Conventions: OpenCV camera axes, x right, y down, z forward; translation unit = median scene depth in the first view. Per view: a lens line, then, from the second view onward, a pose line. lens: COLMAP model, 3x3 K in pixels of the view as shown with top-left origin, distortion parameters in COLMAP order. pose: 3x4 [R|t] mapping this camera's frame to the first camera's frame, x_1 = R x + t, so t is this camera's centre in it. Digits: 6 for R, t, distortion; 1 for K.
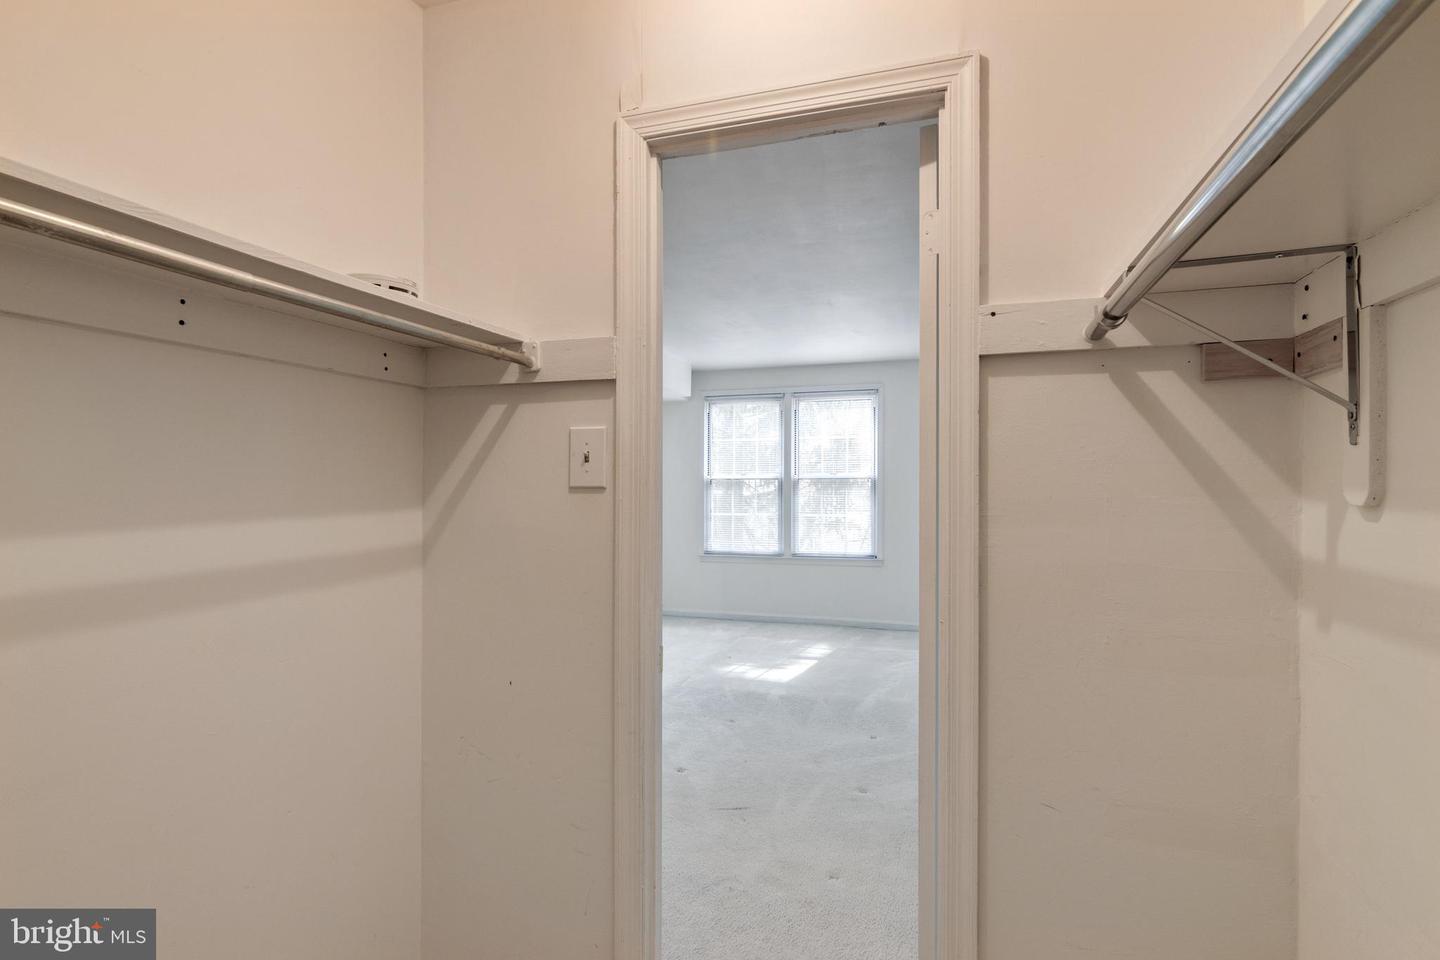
lens RADIAL K [[736.3, 0, 727.6], [0, 736.3, 480.1], [0, 0, 1]] dist [0.000026, 0.002173]
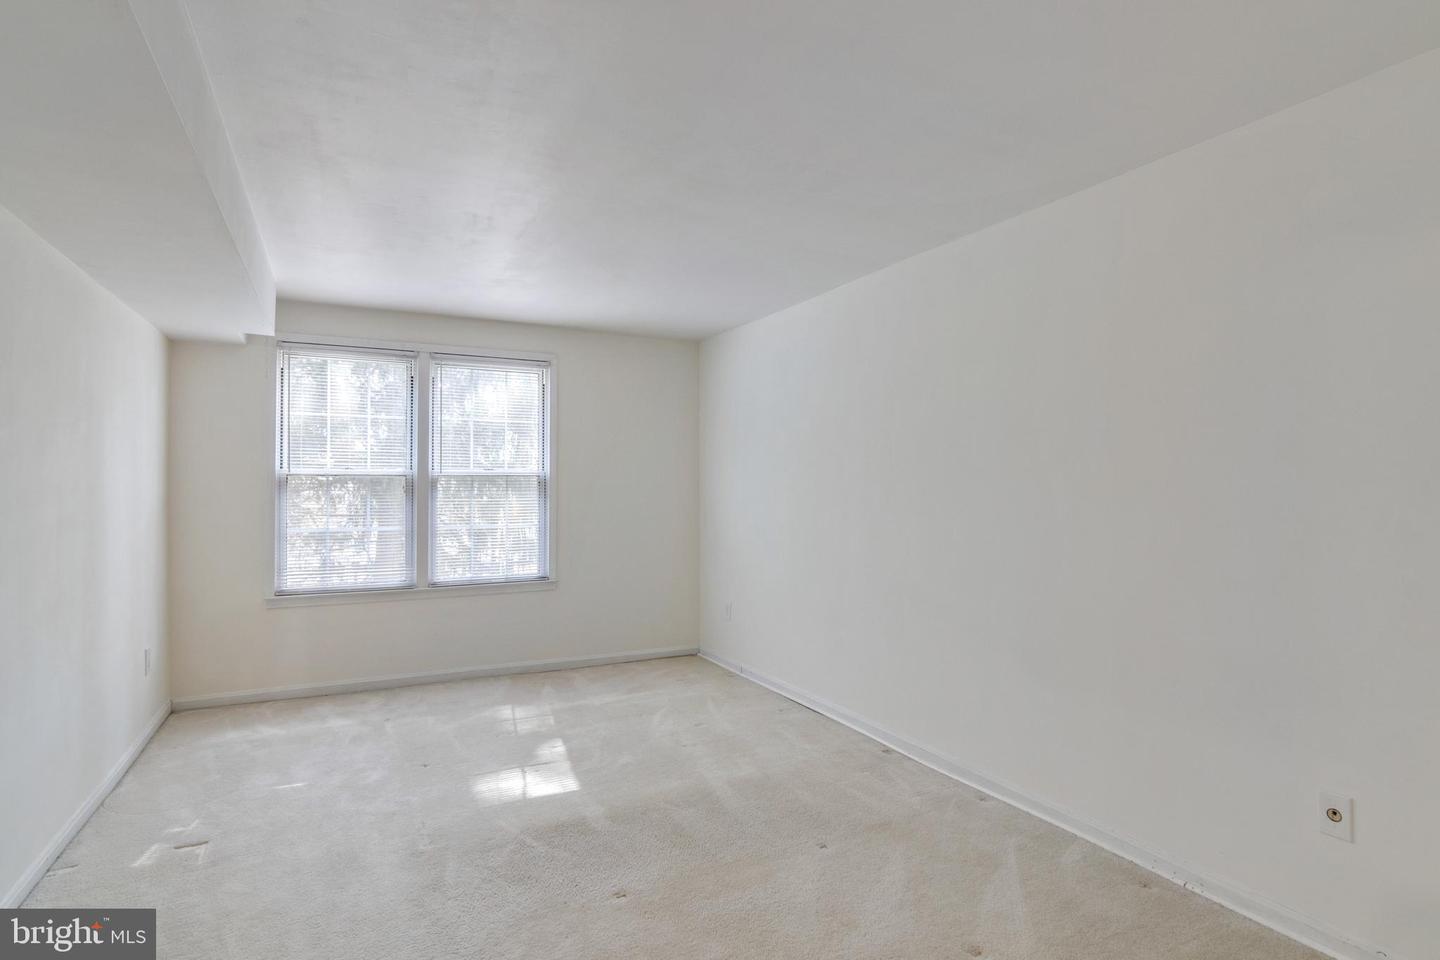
lens RADIAL K [[736.3, 0, 717.6], [0, 736.3, 481.6], [0, 0, 1]] dist [0.000026, 0.002173]
pose [[0.727232, 0.006016, 0.686365, -0.192288], [-0.006662, 0.999976, -0.001707, 0.003177], [-0.686359, -0.003331, 0.727255, 0.306072]]
